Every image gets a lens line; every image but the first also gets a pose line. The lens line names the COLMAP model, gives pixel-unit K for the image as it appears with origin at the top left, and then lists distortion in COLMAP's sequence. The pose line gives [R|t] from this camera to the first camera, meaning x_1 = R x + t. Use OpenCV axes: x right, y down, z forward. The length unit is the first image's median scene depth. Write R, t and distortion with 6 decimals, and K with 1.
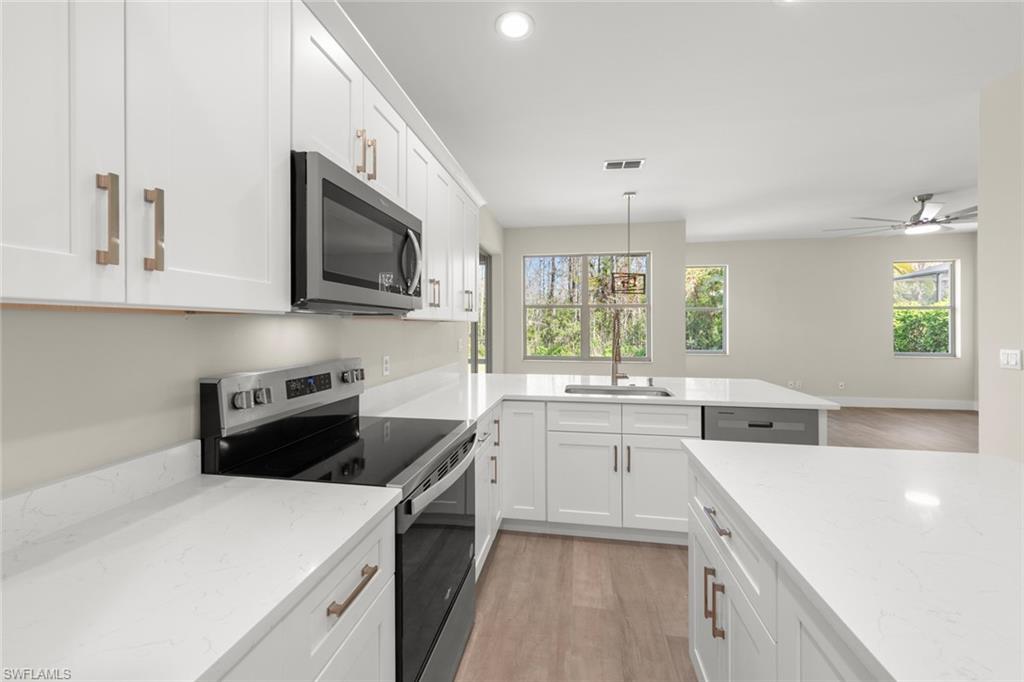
lens RADIAL K [[406.8, 0, 513.5], [0, 406.8, 328.8], [0, 0, 1]] dist [0.002598, 0.000100]
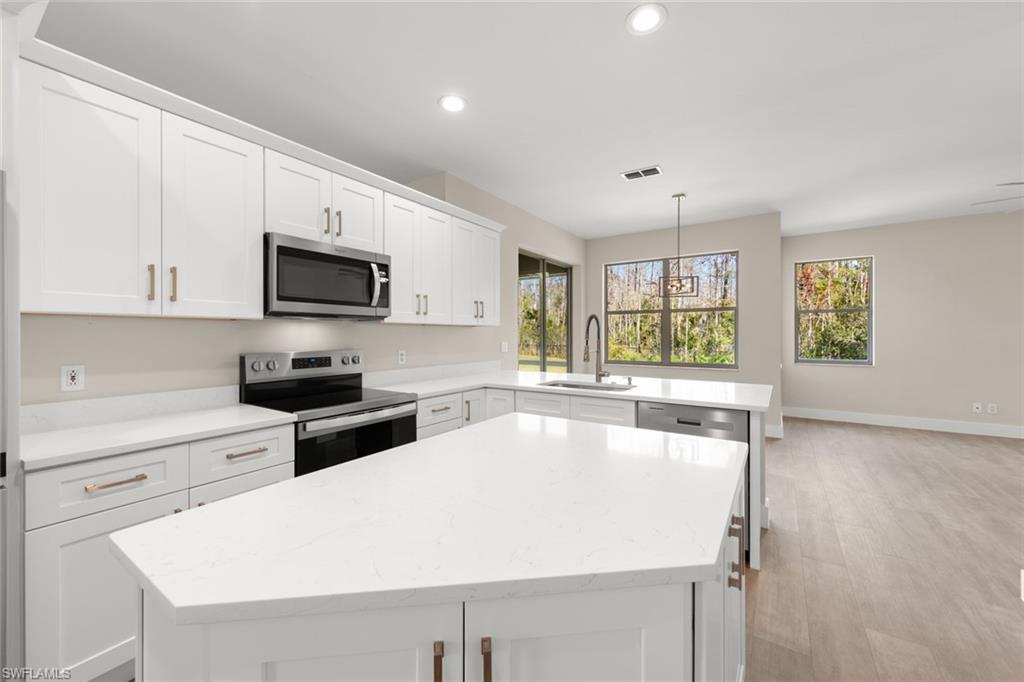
lens RADIAL K [[400.3, 0, 512.0], [0, 400.3, 341.0], [0, 0, 1]] dist [0.001821, 0.000119]
pose [[0.911094, 0.005722, -0.412160, 0.584380], [-0.001688, 0.999947, 0.010152, 0.019505], [0.412196, -0.008554, 0.911055, -0.100352]]
